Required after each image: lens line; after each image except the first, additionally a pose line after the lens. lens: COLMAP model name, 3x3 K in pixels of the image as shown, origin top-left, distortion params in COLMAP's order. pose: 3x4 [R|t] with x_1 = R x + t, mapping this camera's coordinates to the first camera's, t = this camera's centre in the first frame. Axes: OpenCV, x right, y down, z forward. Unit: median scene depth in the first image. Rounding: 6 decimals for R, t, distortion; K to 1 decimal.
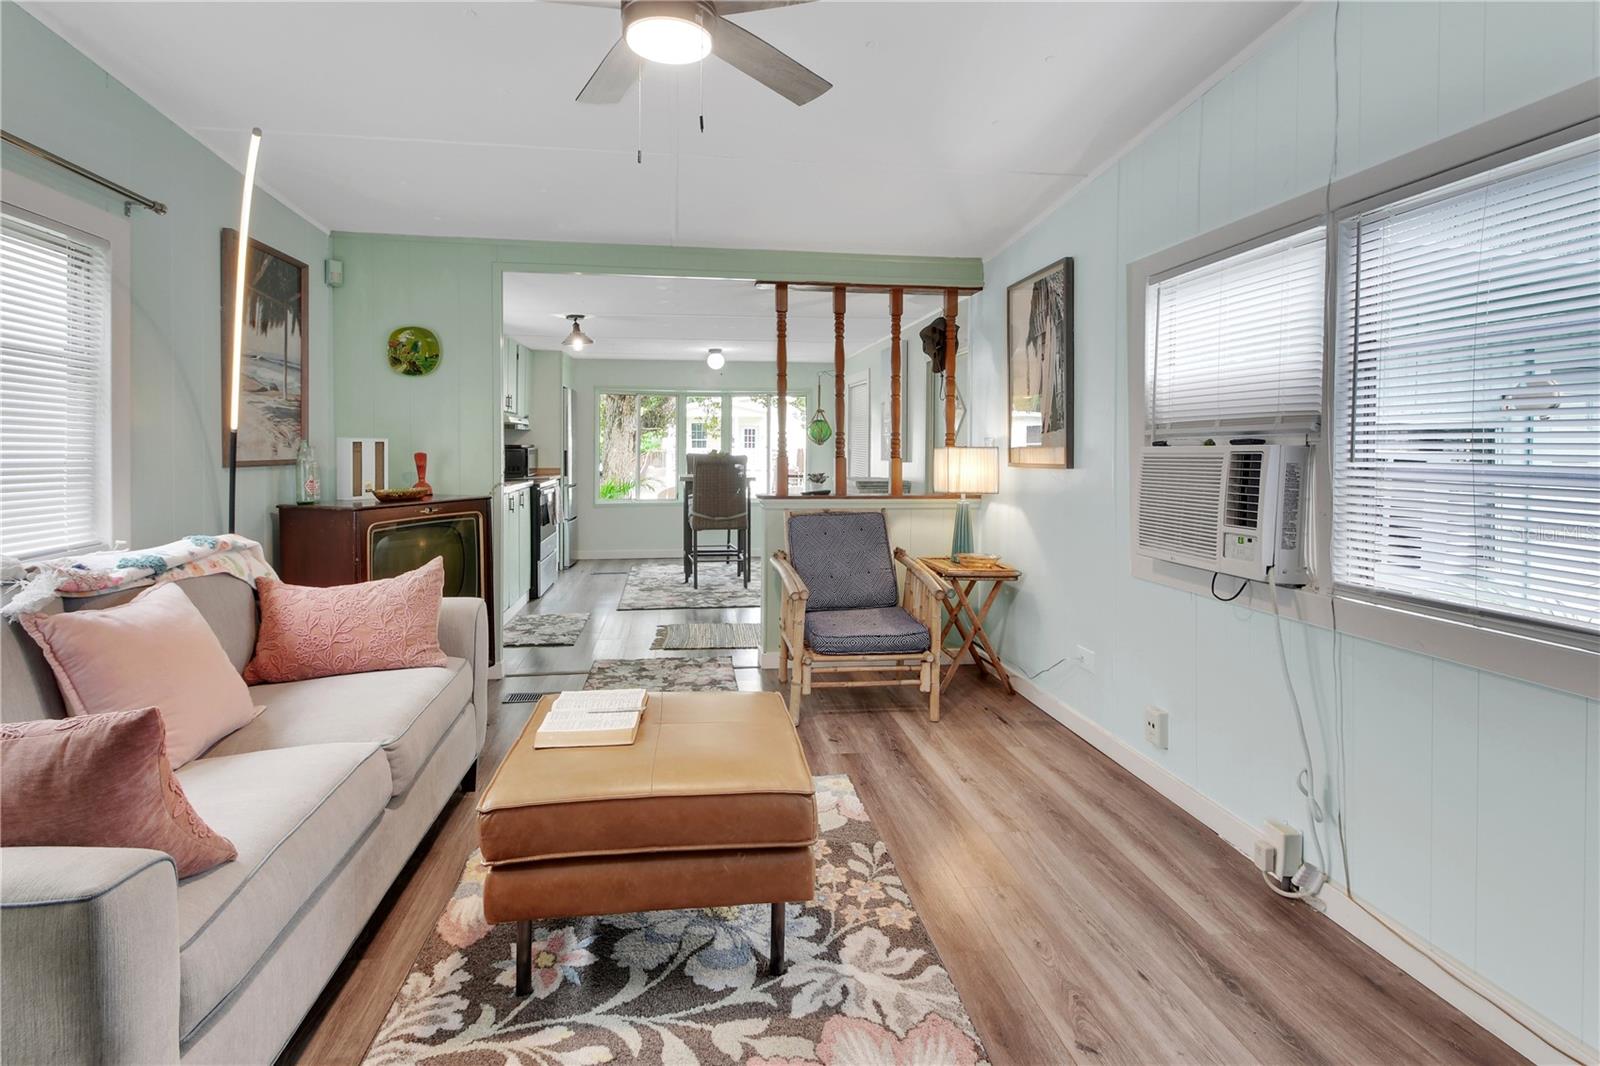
lens RADIAL K [[779.9, 0, 771.6], [0, 779.9, 447.0], [0, 0, 1]] dist [0.011386, -0.000025]
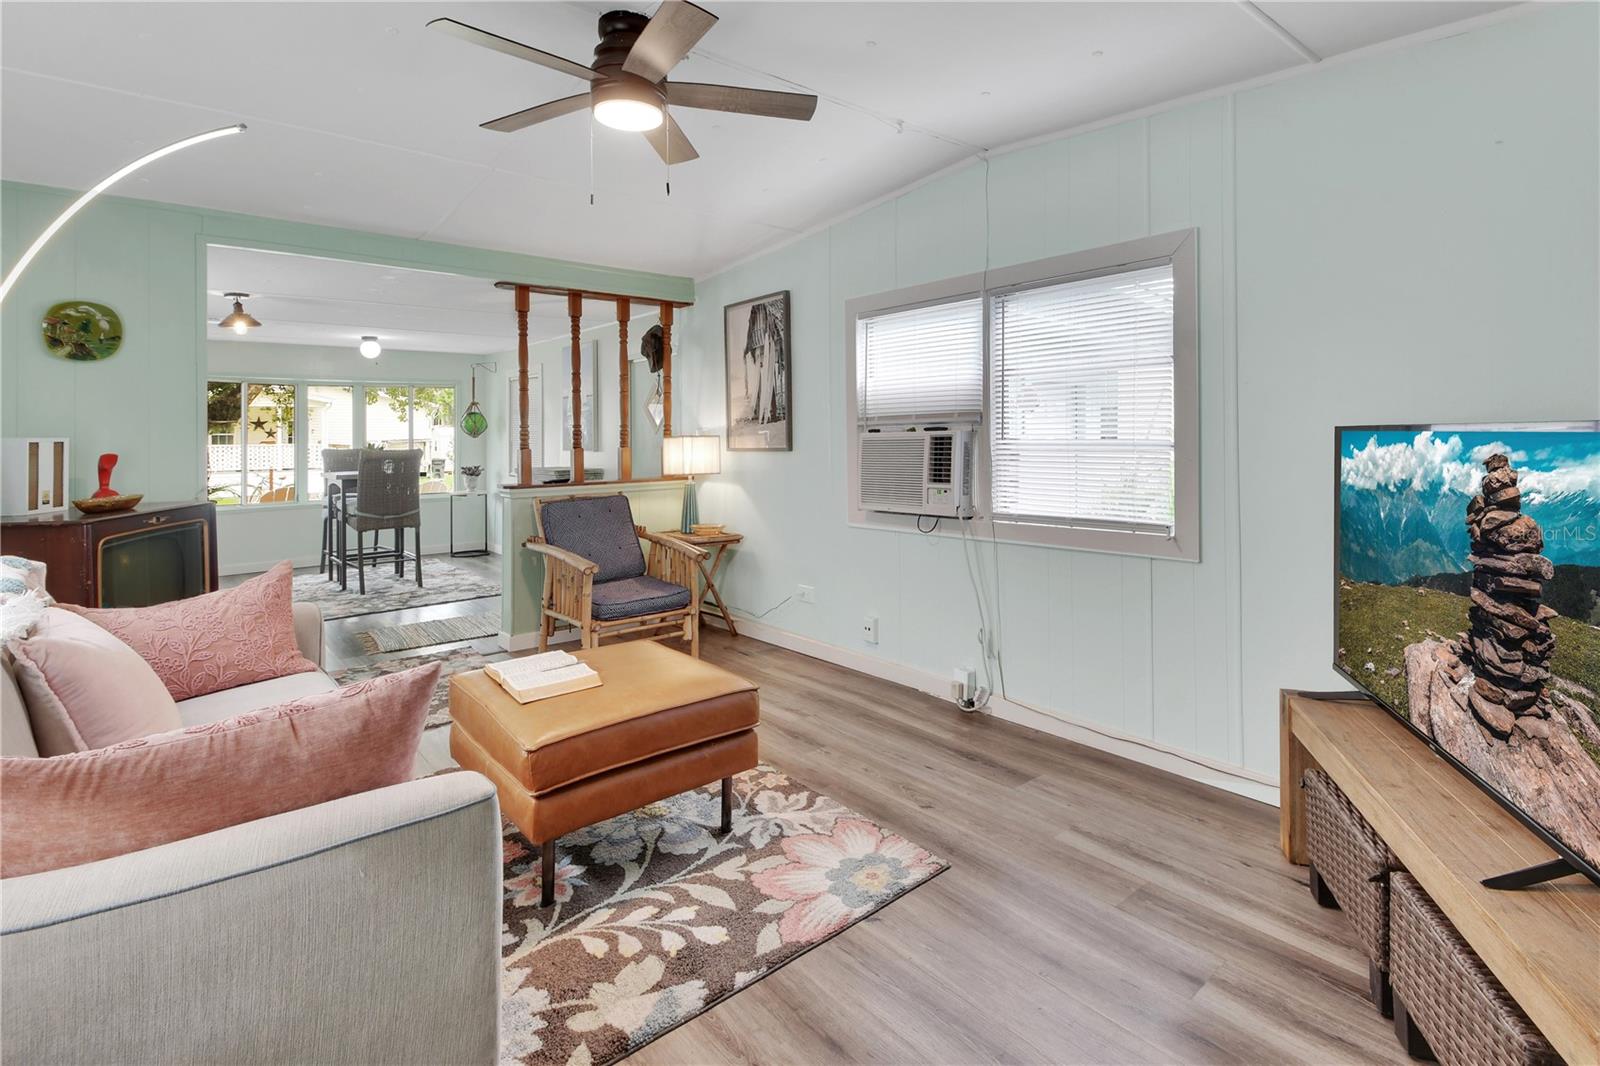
lens RADIAL K [[772.0, 0, 777.8], [0, 772.0, 428.3], [0, 0, 1]] dist [0.012567, -0.000863]
pose [[0.849394, -0.011308, 0.527638, -0.345097], [0.017508, 0.999824, -0.006757, -0.002424], [-0.527468, 0.014978, 0.849443, -0.099923]]
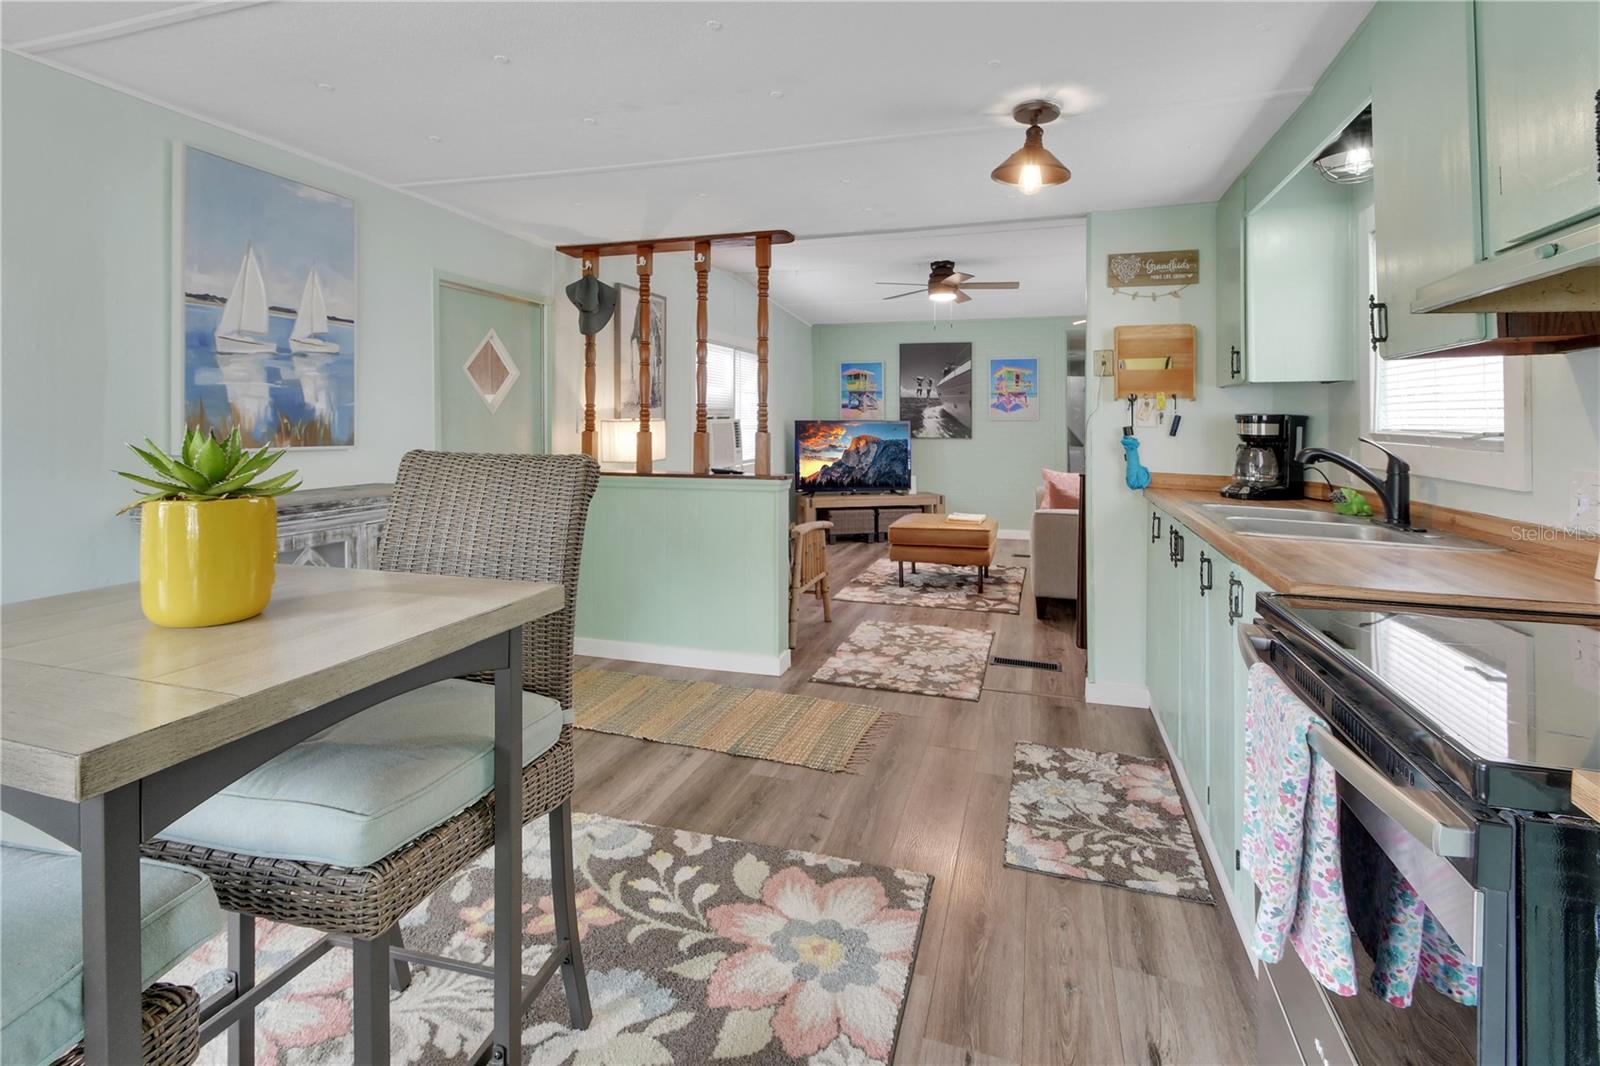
lens RADIAL K [[772.0, 0, 777.8], [0, 772.0, 428.3], [0, 0, 1]] dist [0.012567, -0.000863]
pose [[-0.902603, -0.013364, 0.430266, -0.527287], [-0.009507, 0.999893, 0.011112, -0.002330], [-0.430368, 0.005939, -0.902634, 2.490802]]
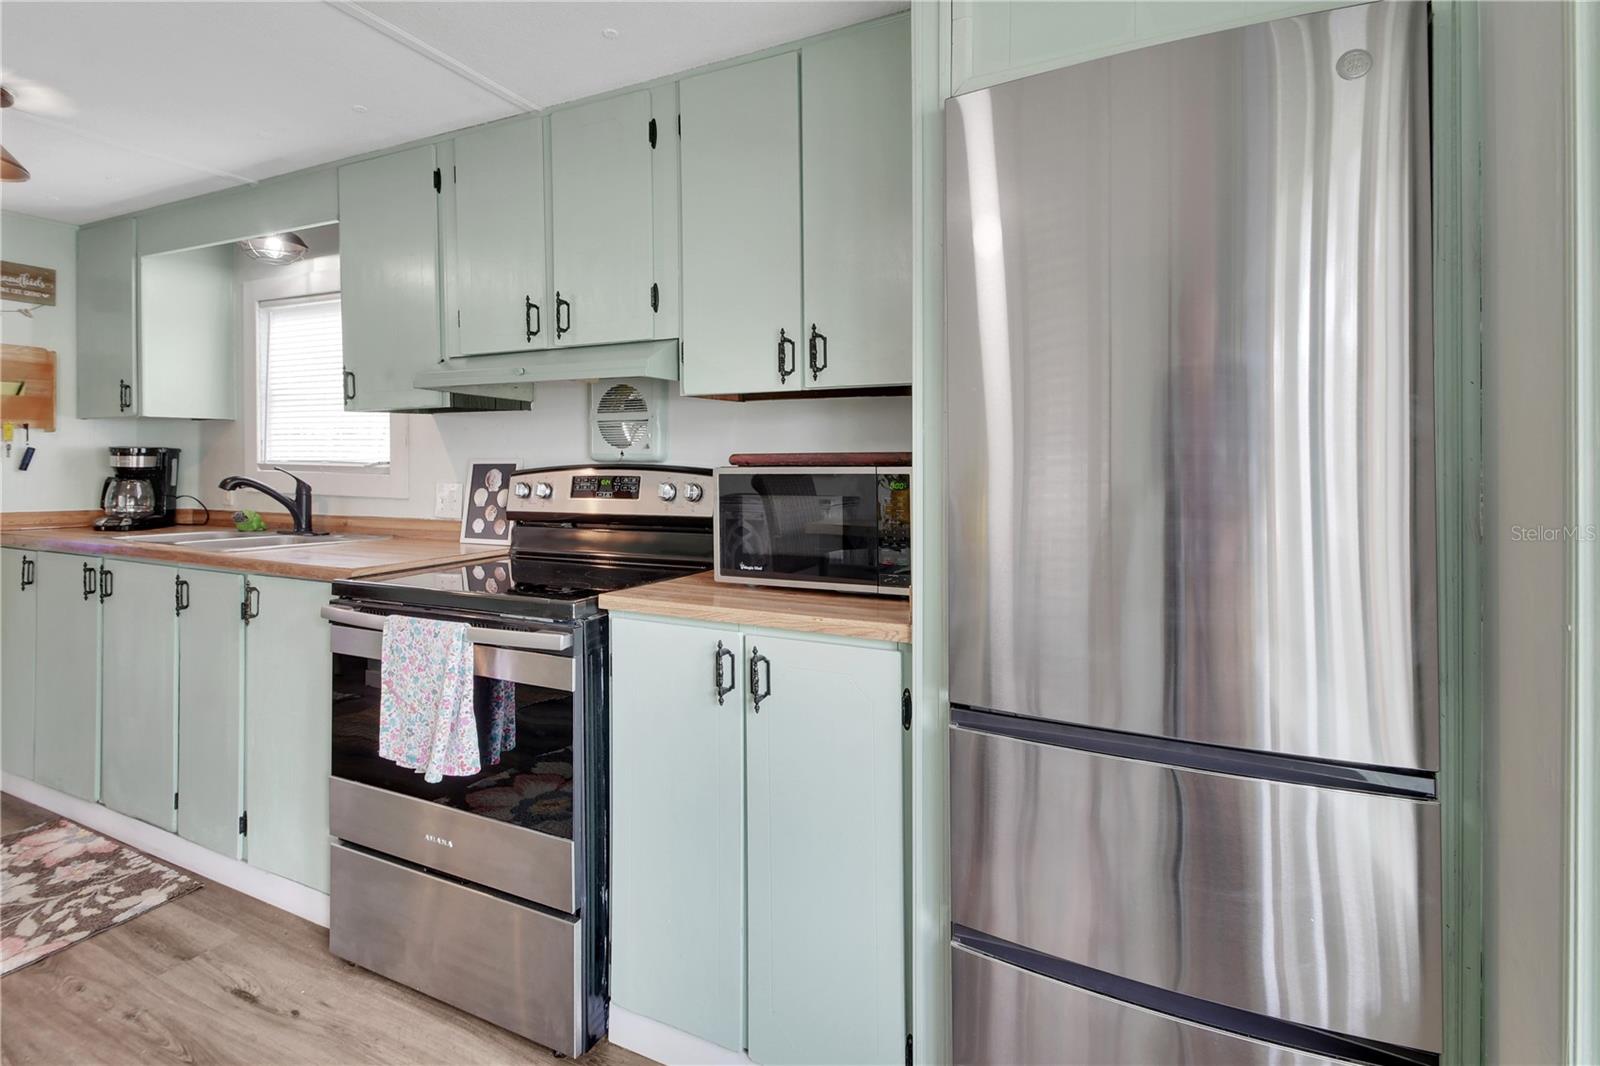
lens RADIAL K [[759.4, 0, 780.9], [0, 759.4, 447.2], [0, 0, 1]] dist [0.030447, -0.014630]
pose [[-0.542020, -0.014747, -0.840236, -0.271614], [-0.004475, 0.999882, -0.014663, -0.003546], [0.840354, -0.004187, -0.542022, 2.594434]]
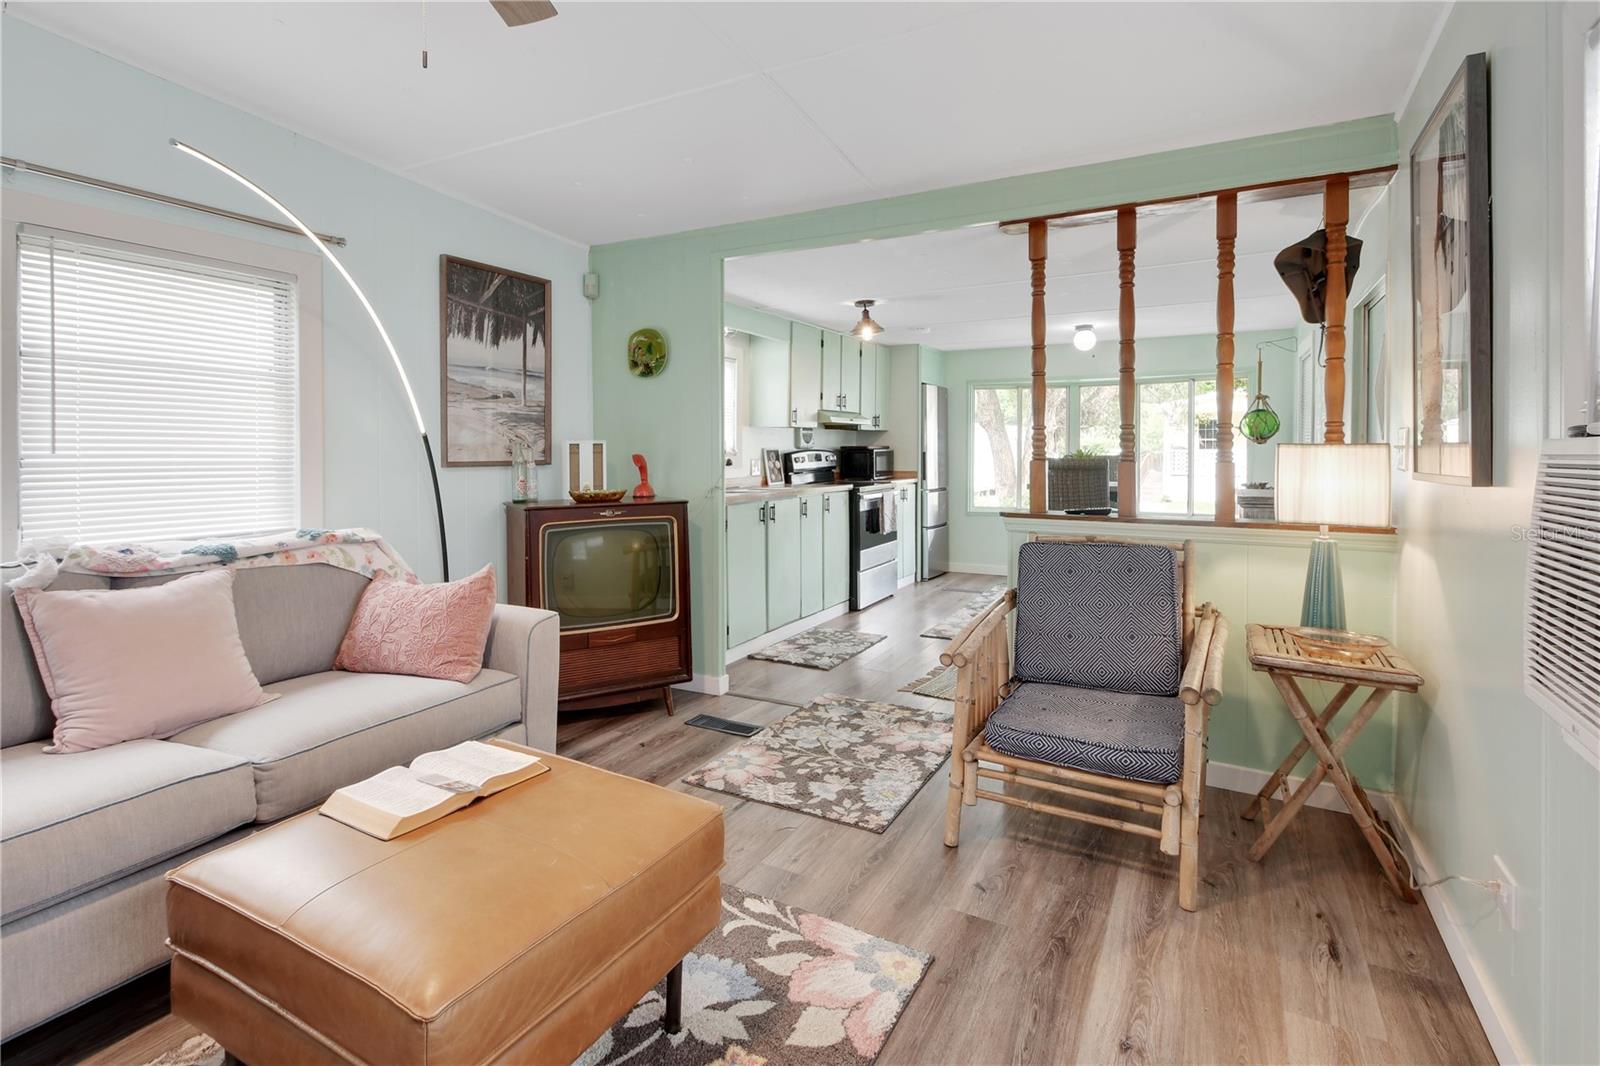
lens RADIAL K [[781.9, 0, 766.1], [0, 781.9, 450.7], [0, 0, 1]] dist [0.003178, -0.000081]
pose [[0.800477, -0.003262, -0.599354, 0.342597], [0.004463, 0.999990, 0.000517, 0.003675], [0.599347, -0.003089, 0.800484, 0.371699]]
